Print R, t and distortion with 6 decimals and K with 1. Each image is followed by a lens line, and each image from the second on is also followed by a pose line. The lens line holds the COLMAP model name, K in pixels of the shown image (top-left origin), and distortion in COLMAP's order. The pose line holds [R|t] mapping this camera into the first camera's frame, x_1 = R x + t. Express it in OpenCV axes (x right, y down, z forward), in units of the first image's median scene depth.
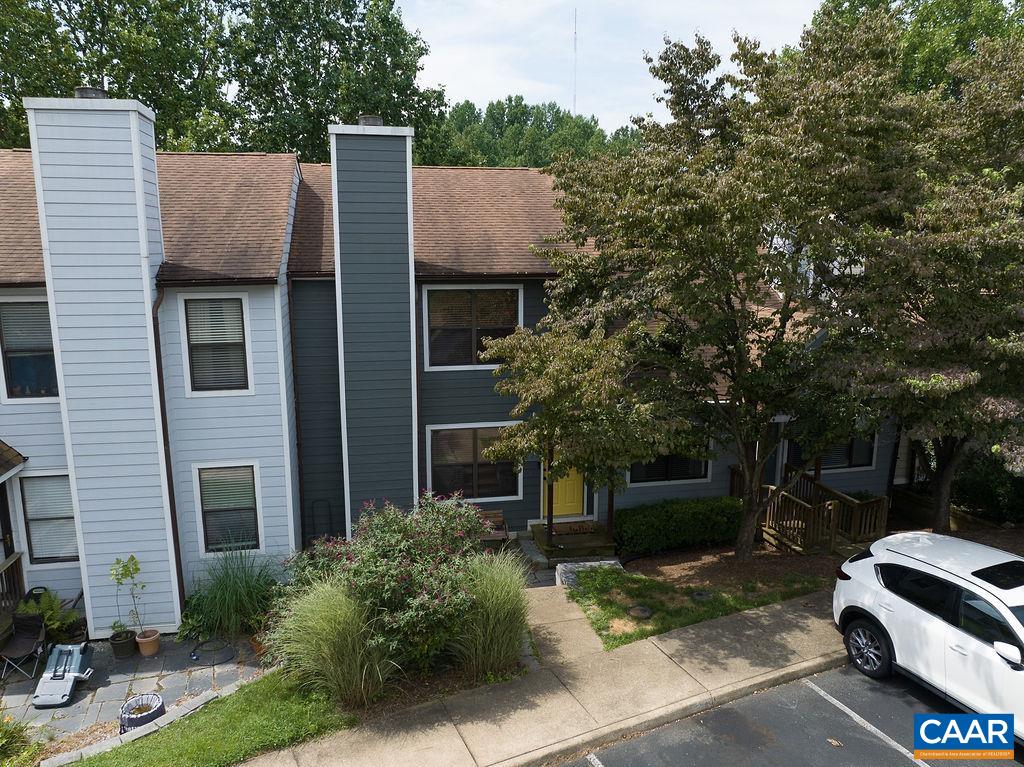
lens RADIAL K [[727.9, 0, 512.0], [0, 727.9, 383.5], [0, 0, 1]] dist [-0.067992, 0.039061]
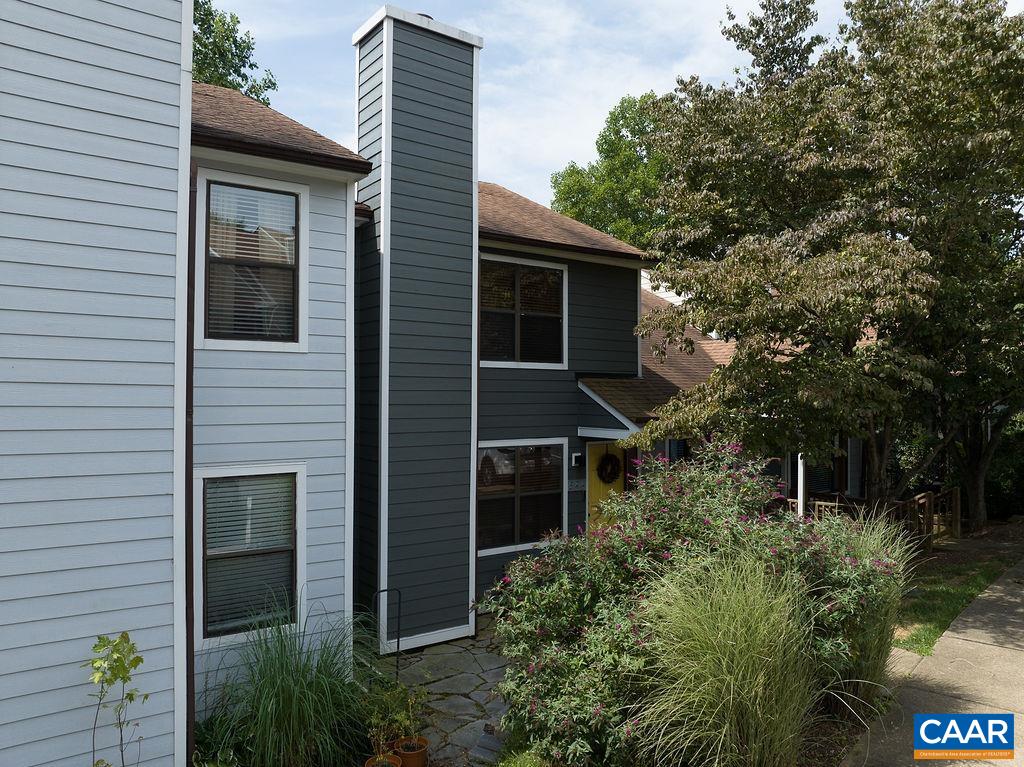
lens RADIAL K [[727.9, 0, 512.0], [0, 727.9, 383.5], [0, 0, 1]] dist [-0.067992, 0.039061]
pose [[0.912788, 0.008257, 0.408351, -0.487142], [0.073836, 0.979987, -0.184861, 0.182162], [-0.401705, 0.198889, 0.893910, 0.422938]]
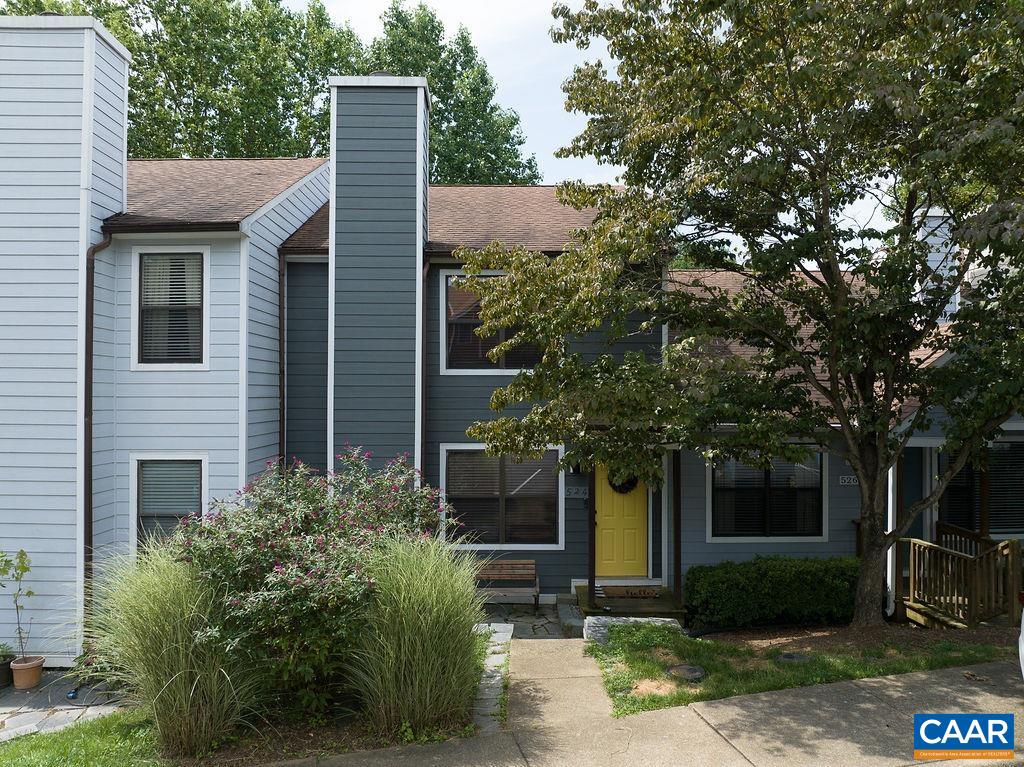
lens RADIAL K [[727.9, 0, 512.0], [0, 727.9, 383.5], [0, 0, 1]] dist [-0.067992, 0.039061]
pose [[0.982223, -0.002784, -0.187697, 0.143275], [-0.035161, 0.979464, -0.198528, 0.195562], [0.184395, 0.201599, 0.961954, 0.308568]]
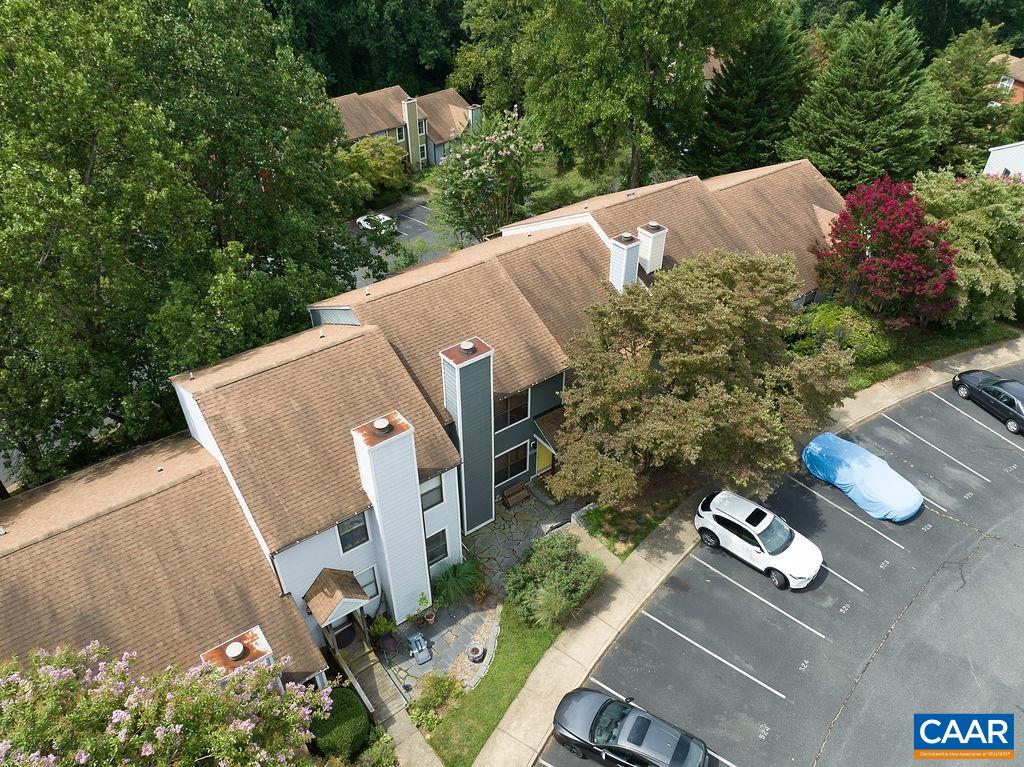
lens RADIAL K [[727.9, 0, 512.0], [0, 727.9, 383.5], [0, 0, 1]] dist [-0.067992, 0.039061]
pose [[0.906113, -0.254077, 0.338236, -0.861939], [0.073672, 0.882103, 0.465259, -1.313894], [-0.416571, -0.396659, 0.818004, -0.658682]]
